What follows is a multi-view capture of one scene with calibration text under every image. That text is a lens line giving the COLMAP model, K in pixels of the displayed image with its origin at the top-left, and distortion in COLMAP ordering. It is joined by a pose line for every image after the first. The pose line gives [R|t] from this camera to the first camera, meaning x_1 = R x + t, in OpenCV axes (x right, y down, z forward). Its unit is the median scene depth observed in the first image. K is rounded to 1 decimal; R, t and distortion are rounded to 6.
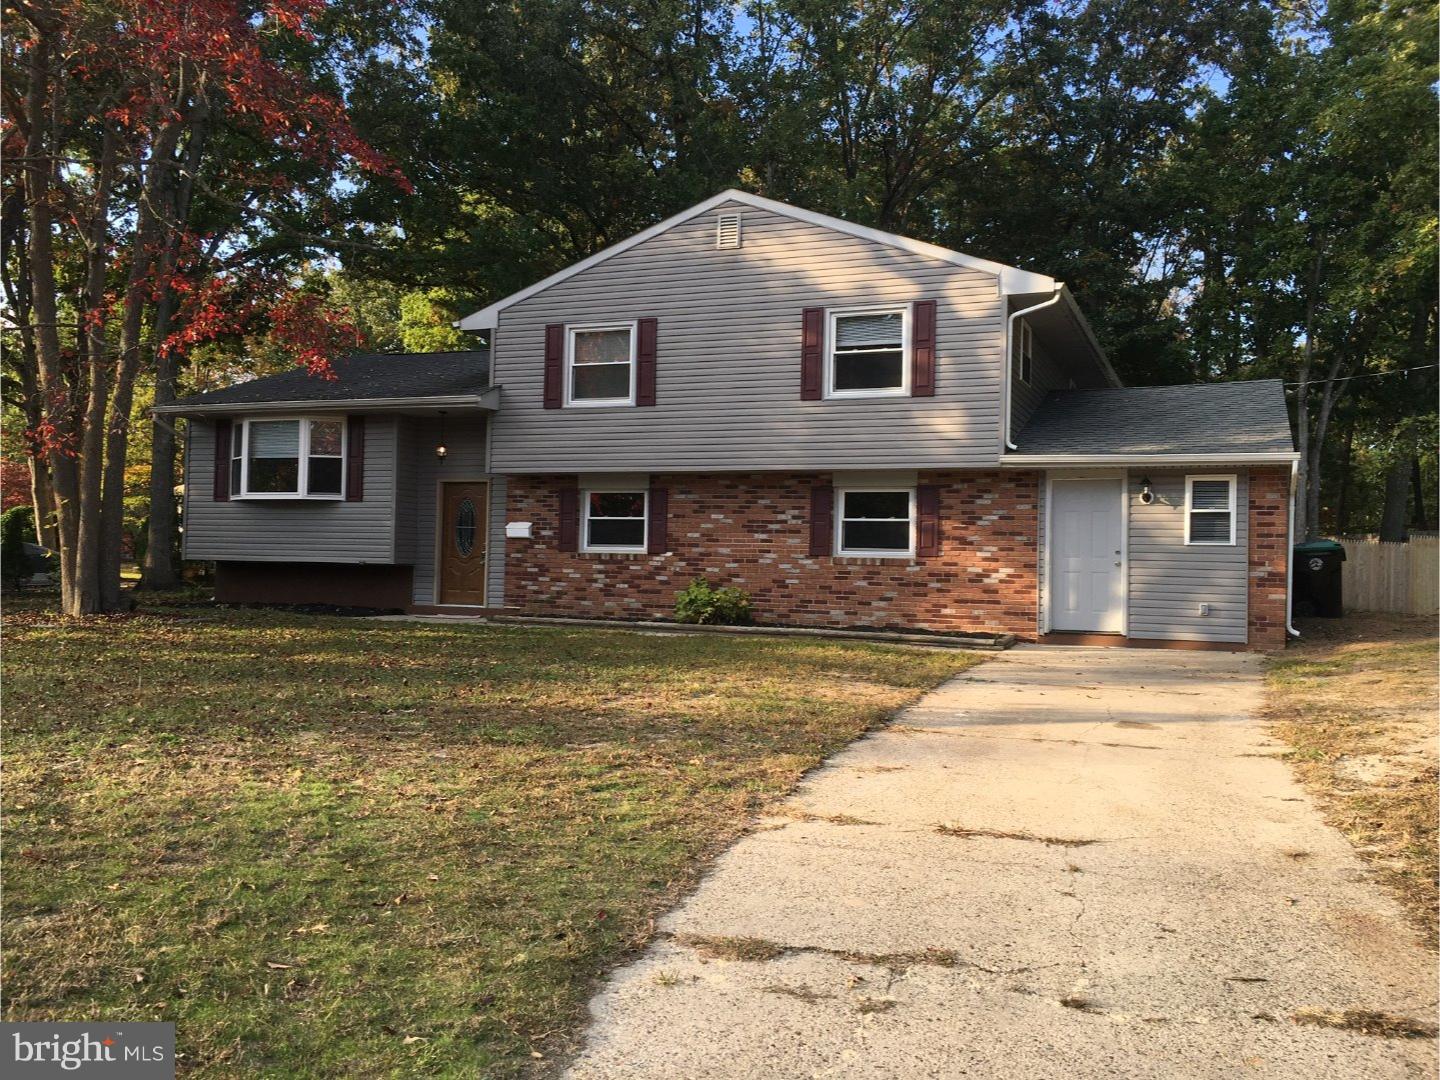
lens RADIAL K [[1221.8, 0, 712.2], [0, 1221.8, 544.1], [0, 0, 1]] dist [0.070042, -0.078484]
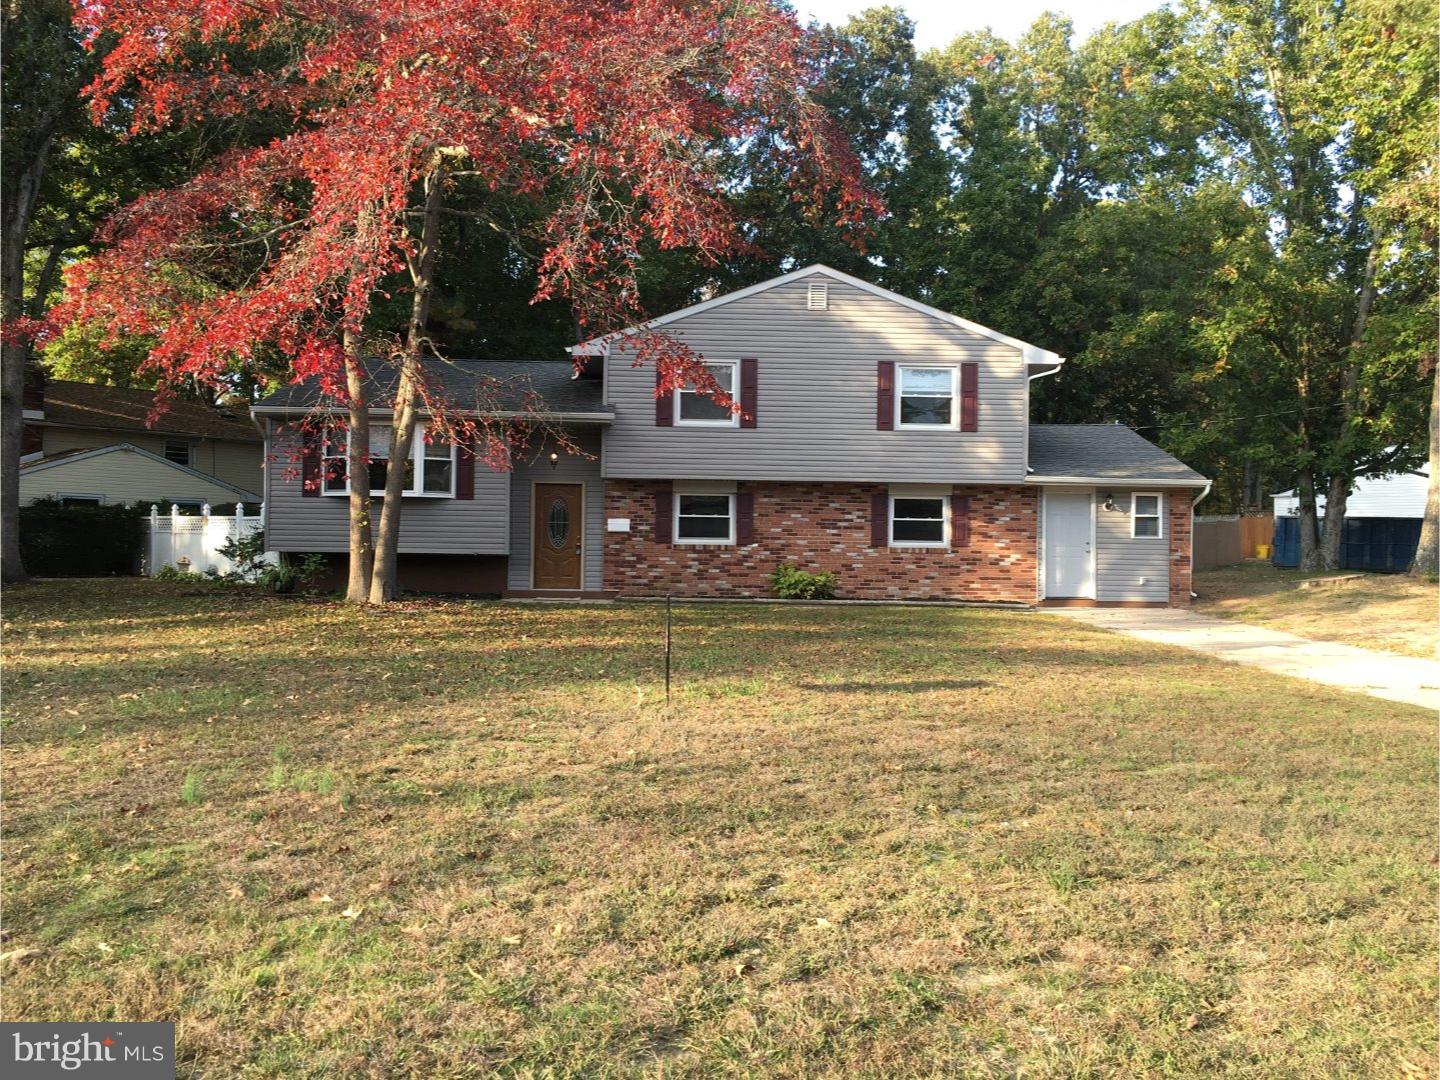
lens RADIAL K [[1221.8, 0, 712.2], [0, 1221.8, 544.1], [0, 0, 1]] dist [0.070042, -0.078484]
pose [[0.908002, -0.003677, 0.418950, -0.645377], [-0.001683, 0.999921, 0.012422, -0.009080], [-0.418963, -0.011984, 0.907924, -0.136581]]
